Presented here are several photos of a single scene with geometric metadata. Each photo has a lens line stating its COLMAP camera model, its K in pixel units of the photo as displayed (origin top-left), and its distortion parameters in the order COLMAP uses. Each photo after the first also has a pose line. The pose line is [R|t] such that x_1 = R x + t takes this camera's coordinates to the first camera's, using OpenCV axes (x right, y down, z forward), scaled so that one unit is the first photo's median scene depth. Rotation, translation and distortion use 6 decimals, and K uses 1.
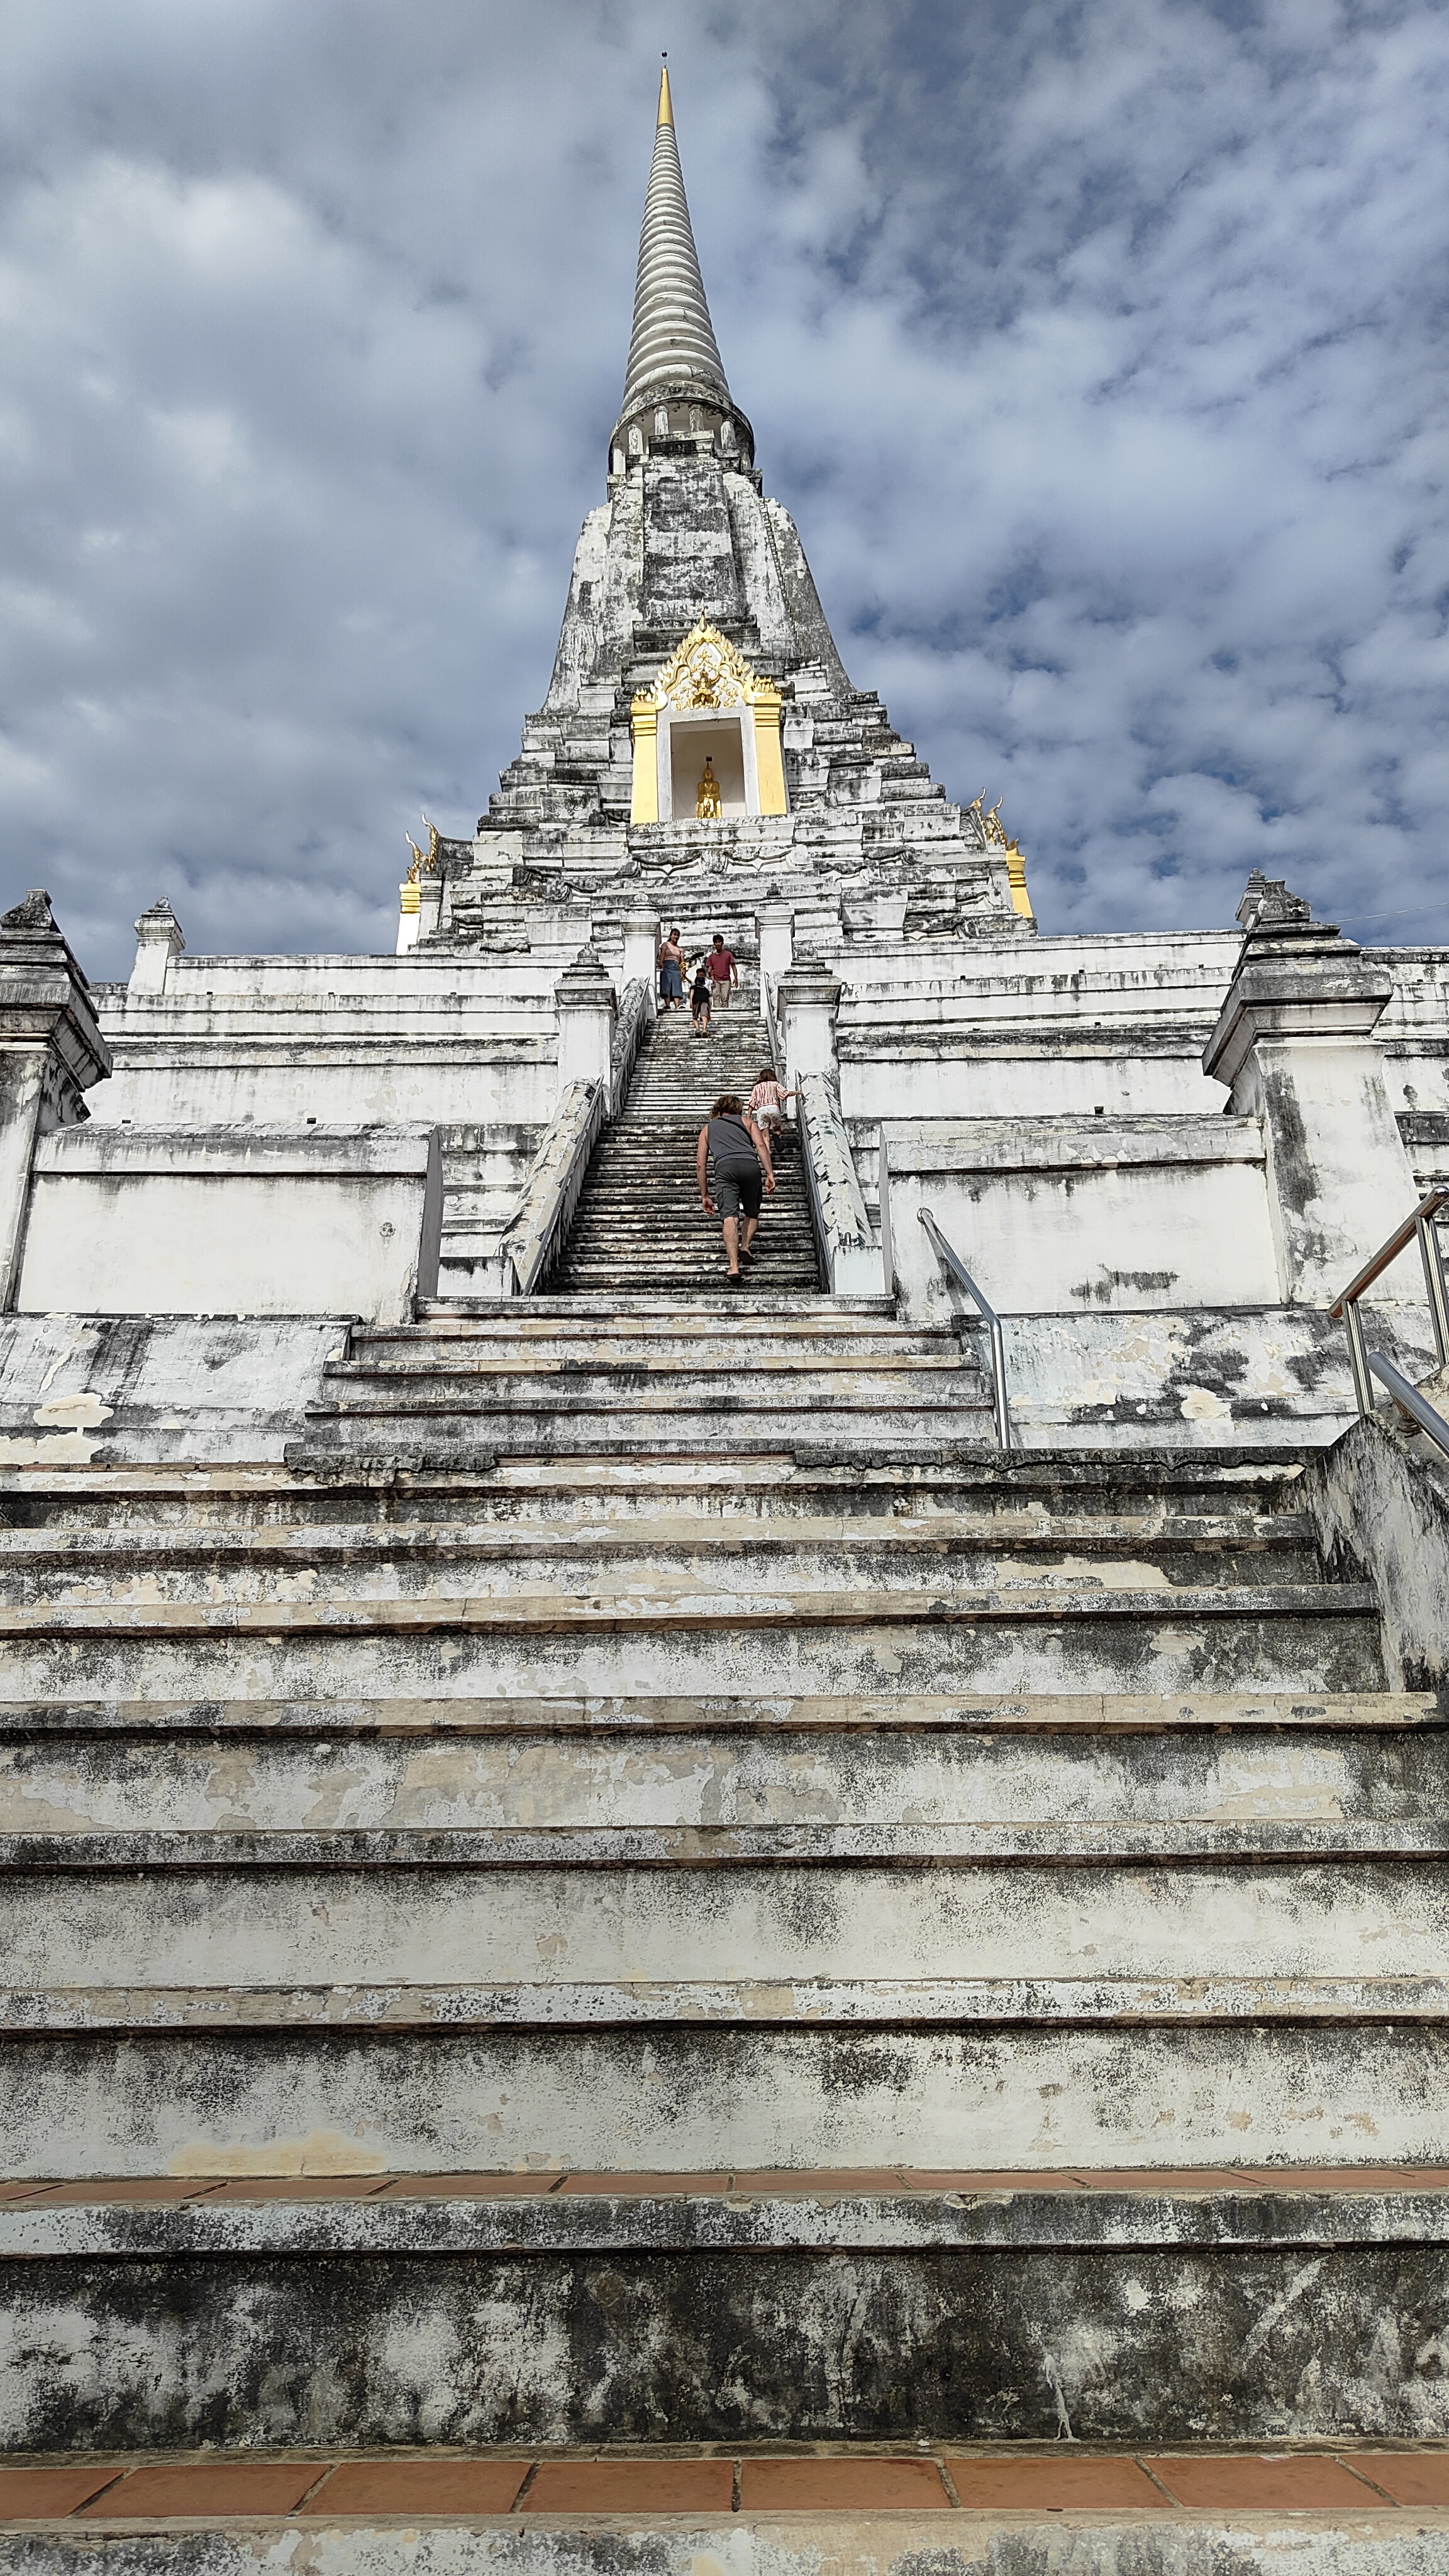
lens RADIAL K [[1775.0, 0, 724.5], [0, 1775.0, 1288.0], [0, 0, 1]] dist [-0.000982, -0.000712]
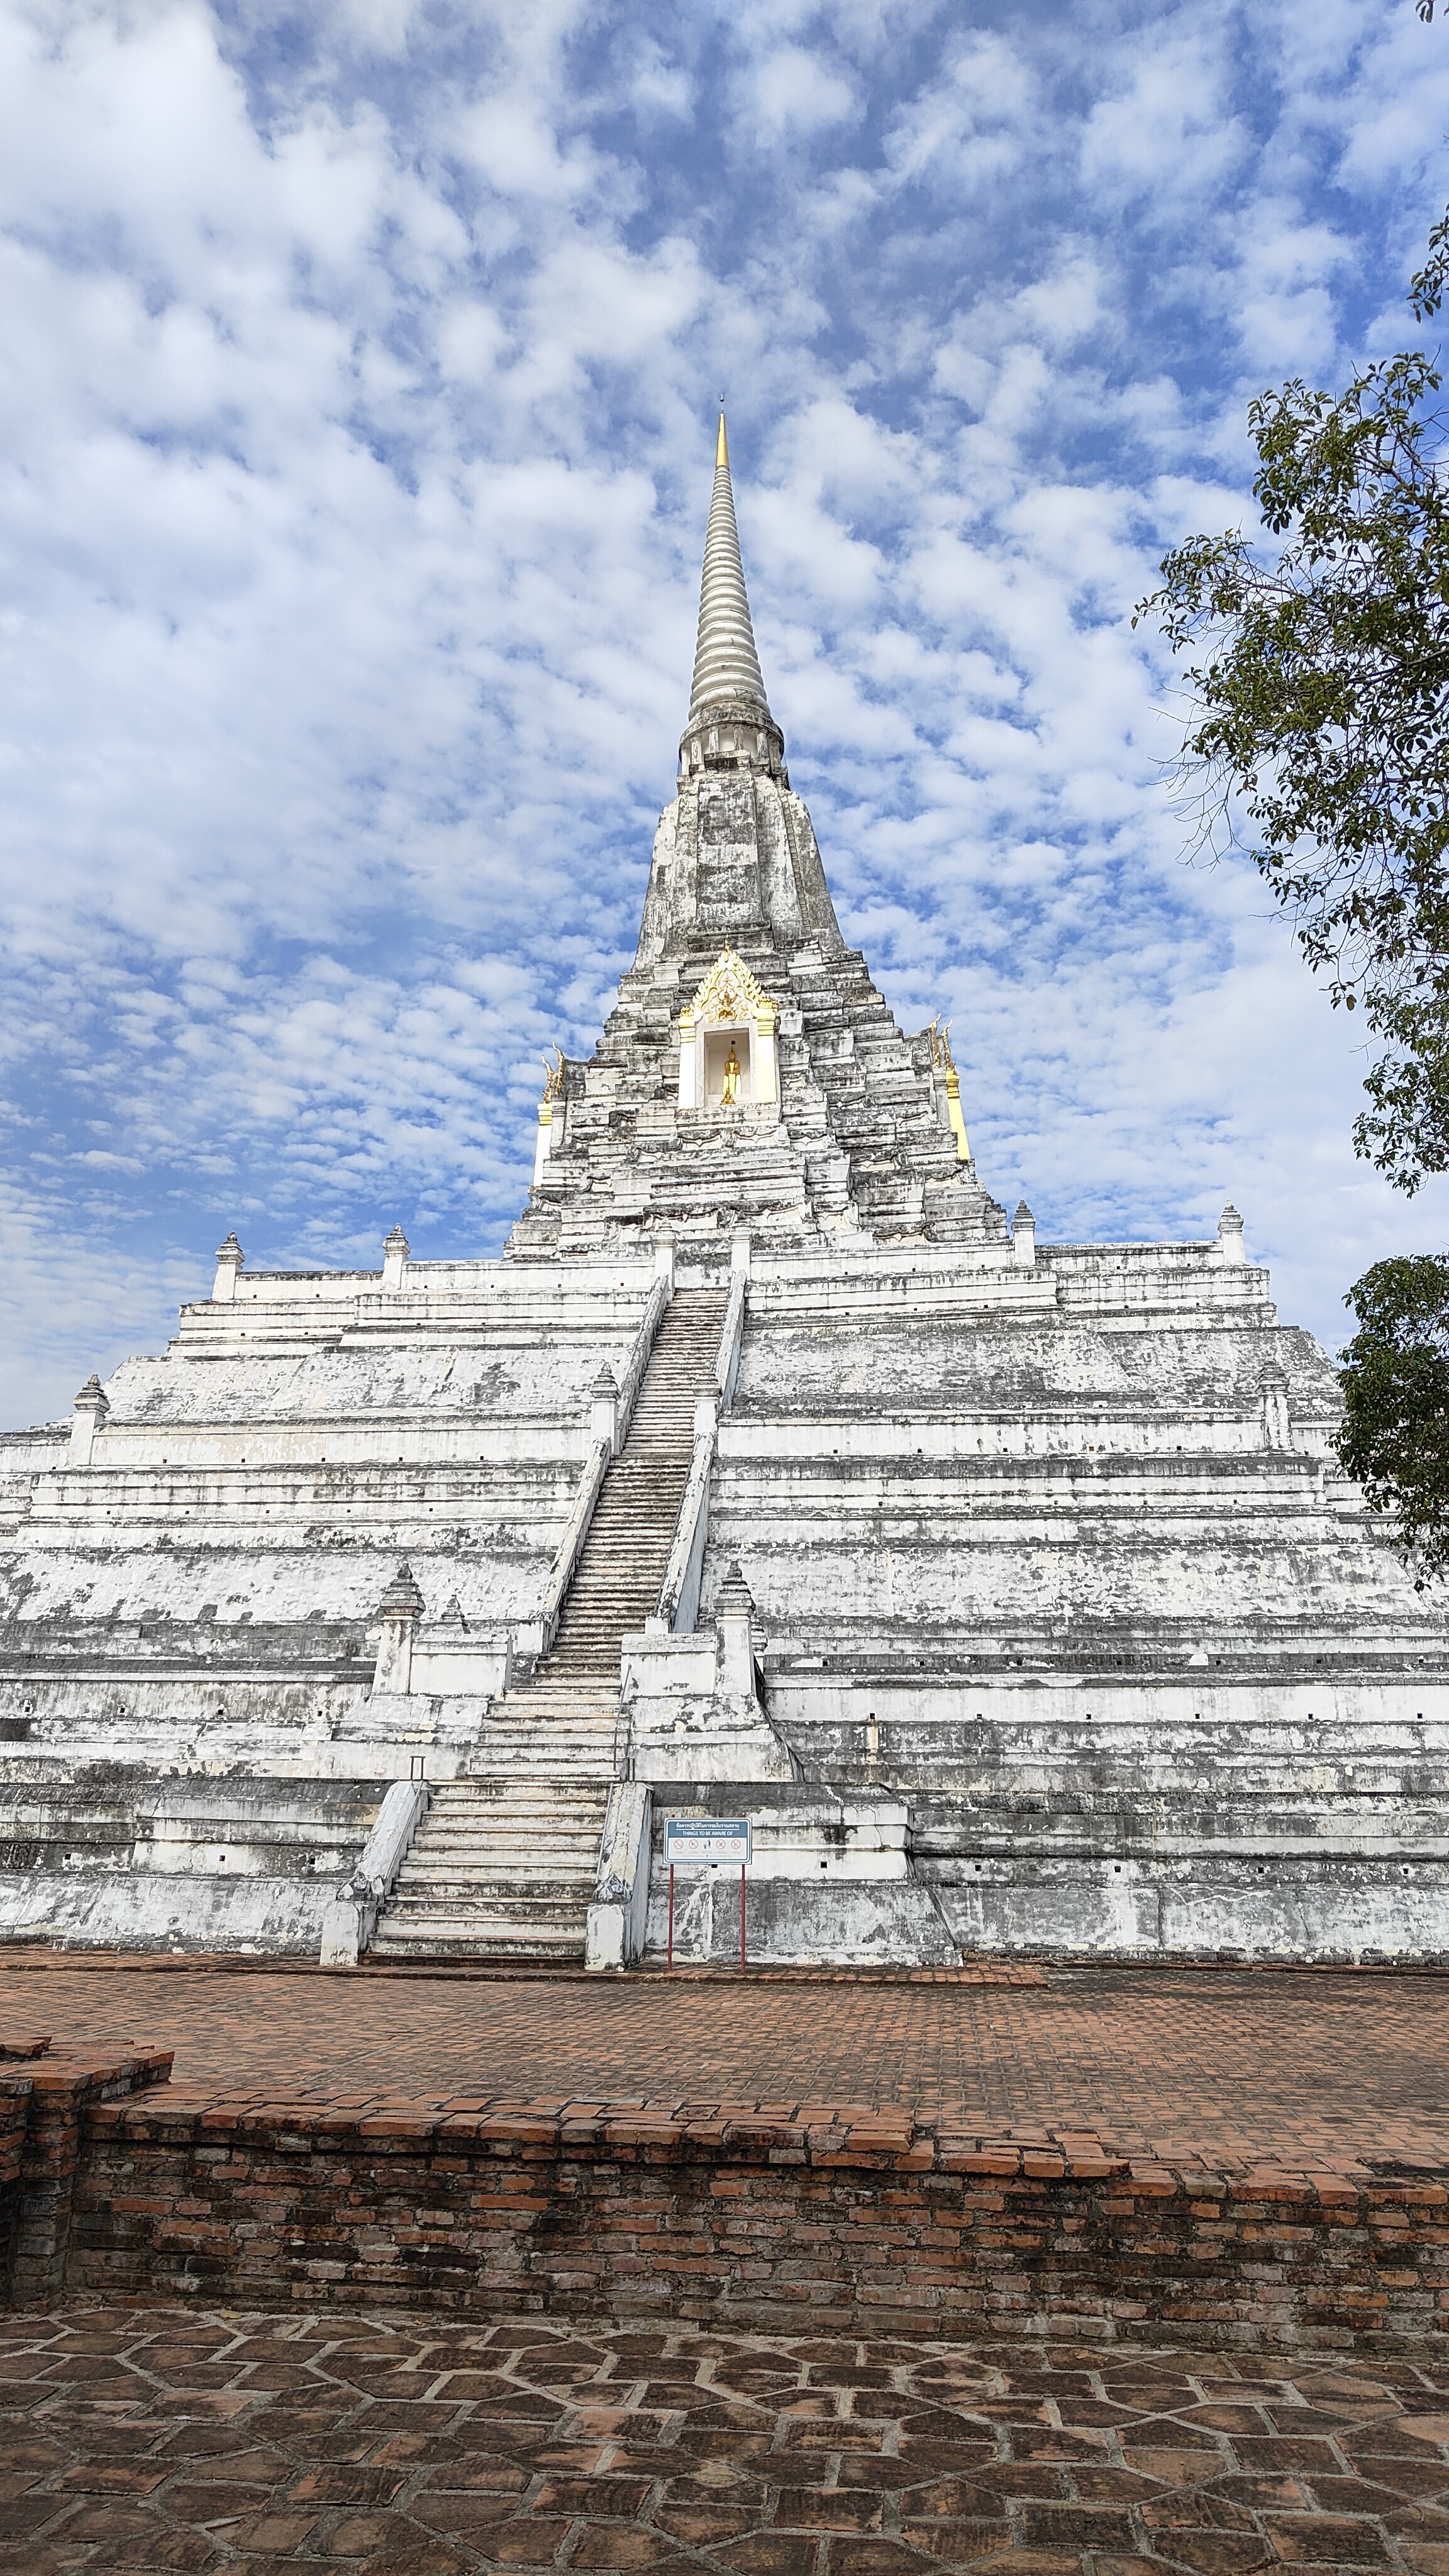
lens RADIAL K [[1803.4, 0, 724.5], [0, 1803.4, 1288.0], [0, 0, 1]] dist [0.086186, -0.190763]
pose [[0.994490, -0.008036, -0.104525, 0.142057], [0.018791, 0.994574, 0.102324, -0.243463], [0.103136, -0.103724, 0.989244, -0.548223]]
